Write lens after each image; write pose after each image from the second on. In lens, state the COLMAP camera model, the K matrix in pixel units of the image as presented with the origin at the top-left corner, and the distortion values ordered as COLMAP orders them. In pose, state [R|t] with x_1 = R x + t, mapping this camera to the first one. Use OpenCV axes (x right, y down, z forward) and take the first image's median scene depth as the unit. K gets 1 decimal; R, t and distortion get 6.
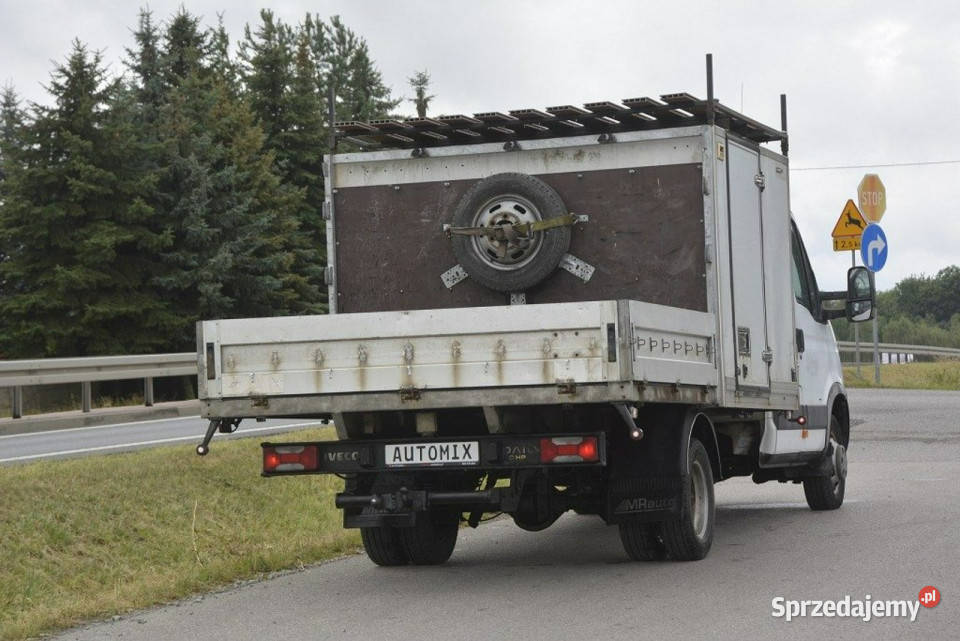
lens RADIAL K [[2622.2, 0, 480.0], [0, 2622.2, 320.5], [0, 0, 1]] dist [0.921379, 0.022629]
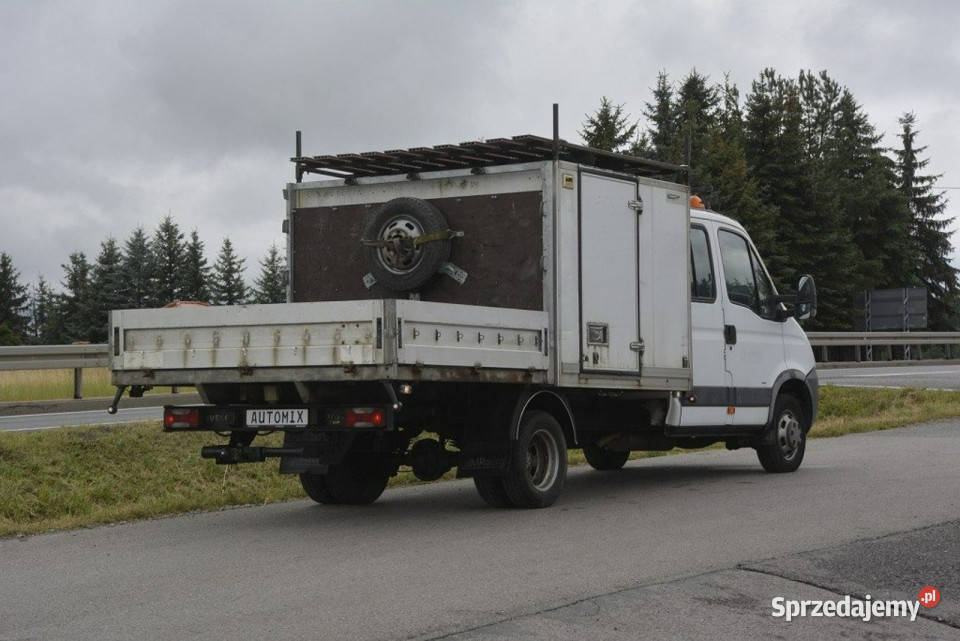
lens RADIAL K [[2031.2, 0, 480.0], [0, 2031.2, 320.5], [0, 0, 1]] dist [0.509542, 0.152413]
pose [[0.966606, 0.017902, -0.255643, 0.300008], [-0.016629, 0.999836, 0.007140, -0.004641], [0.255729, -0.002651, 0.966745, 0.063397]]
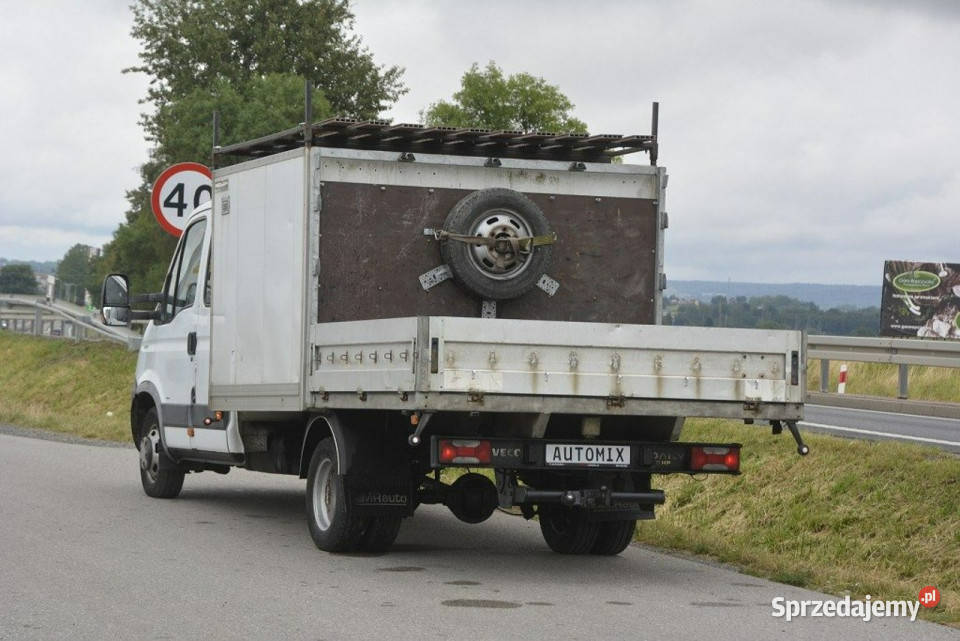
lens RADIAL K [[2780.3, 0, 480.0], [0, 2780.3, 320.5], [0, 0, 1]] dist [0.891689, 0.203988]
pose [[0.768977, 0.073528, 0.635034, -0.715911], [-0.082601, 0.996464, -0.015352, 0.015446], [-0.633918, -0.040649, 0.772331, 0.133061]]
